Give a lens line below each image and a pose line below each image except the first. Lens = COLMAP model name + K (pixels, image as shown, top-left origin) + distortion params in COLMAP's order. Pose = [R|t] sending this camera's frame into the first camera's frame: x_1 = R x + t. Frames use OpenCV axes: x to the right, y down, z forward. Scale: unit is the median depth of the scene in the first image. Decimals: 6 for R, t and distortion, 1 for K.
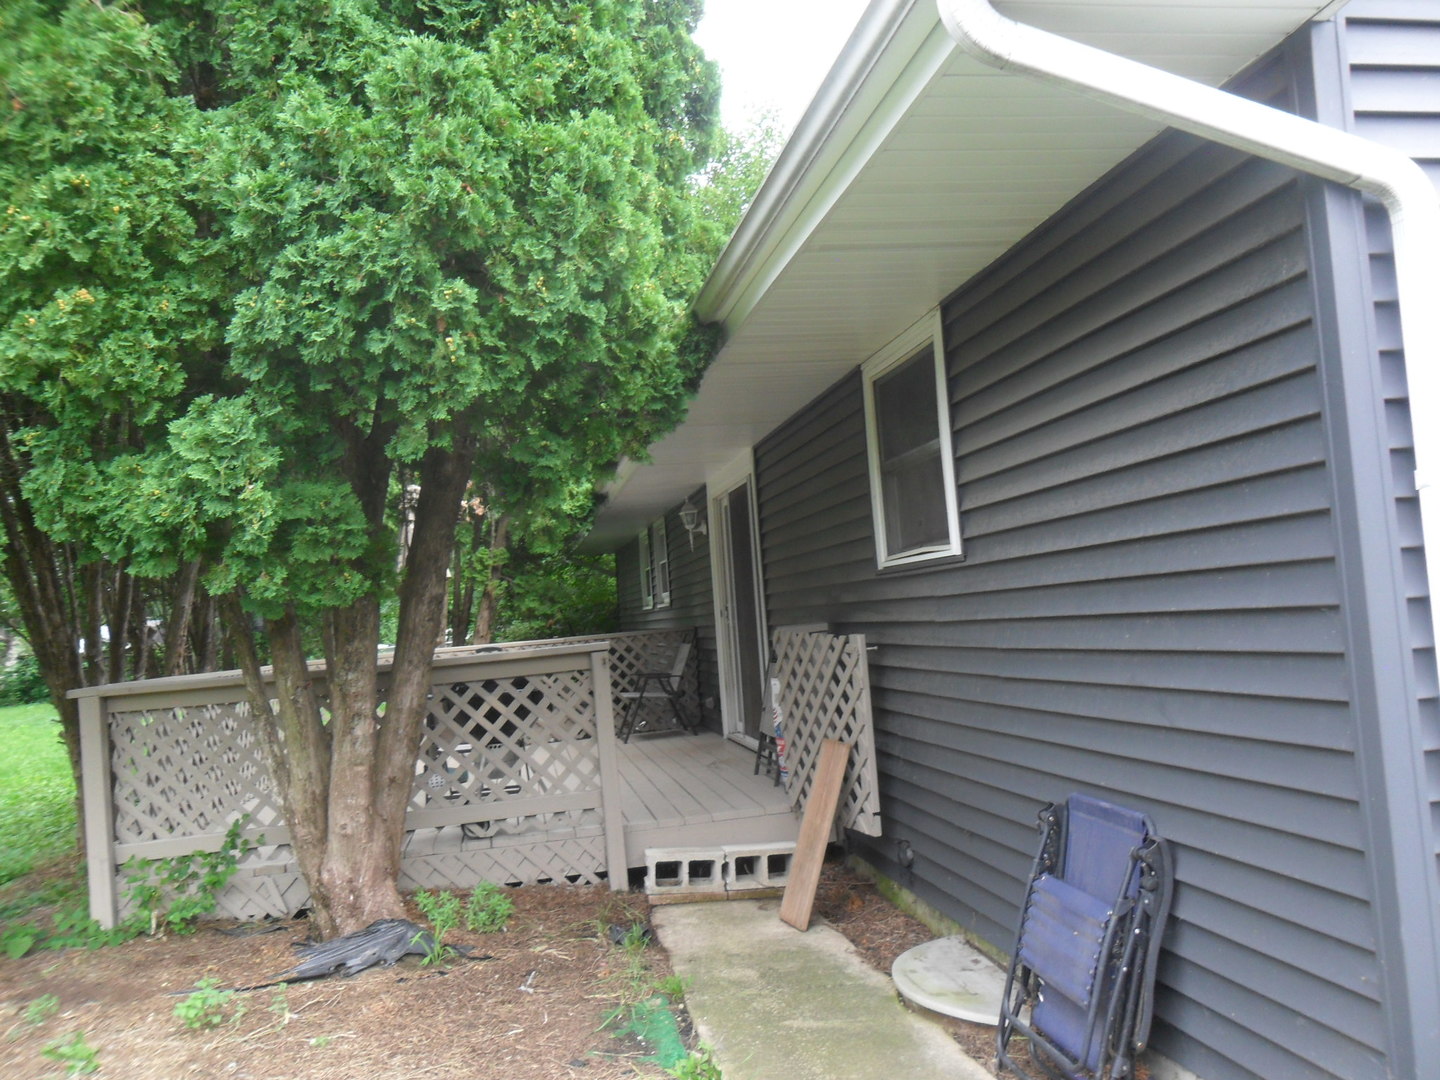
lens RADIAL K [[1140.5, 0, 721.3], [0, 1140.5, 560.6], [0, 0, 1]] dist [-0.002855, -0.001592]
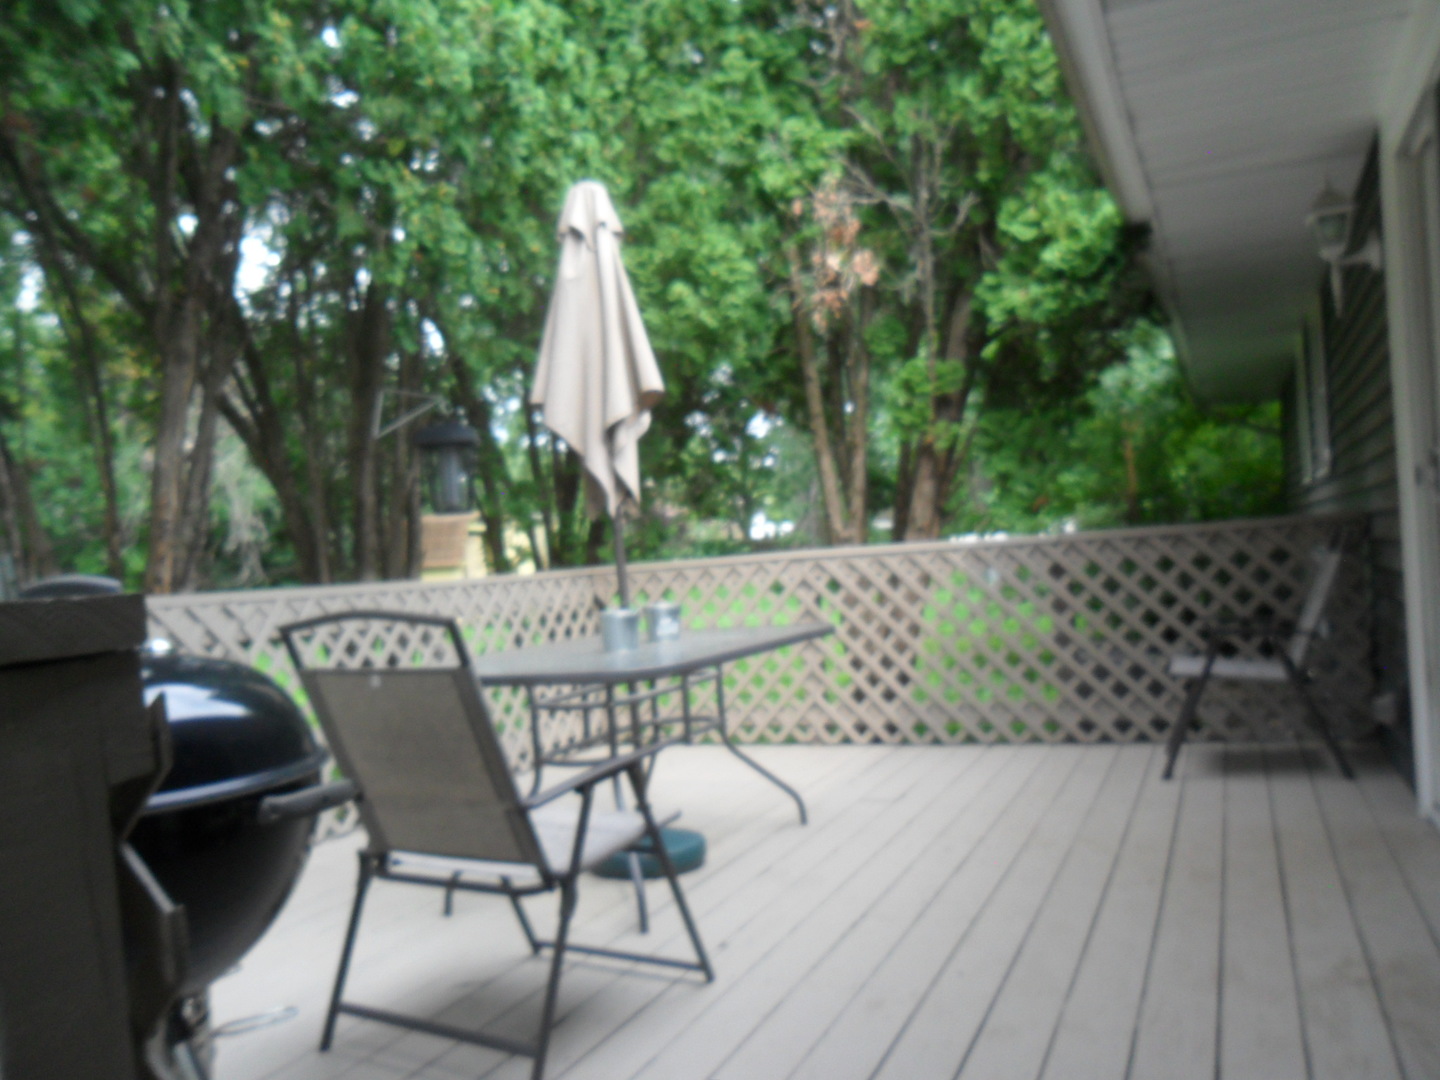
lens RADIAL K [[1140.5, 0, 721.3], [0, 1140.5, 560.6], [0, 0, 1]] dist [-0.002855, -0.001592]
pose [[0.819743, 0.034589, -0.571686, 0.023381], [0.025252, 0.995021, 0.096411, 0.027946], [0.572175, -0.093469, 0.814788, 0.511780]]
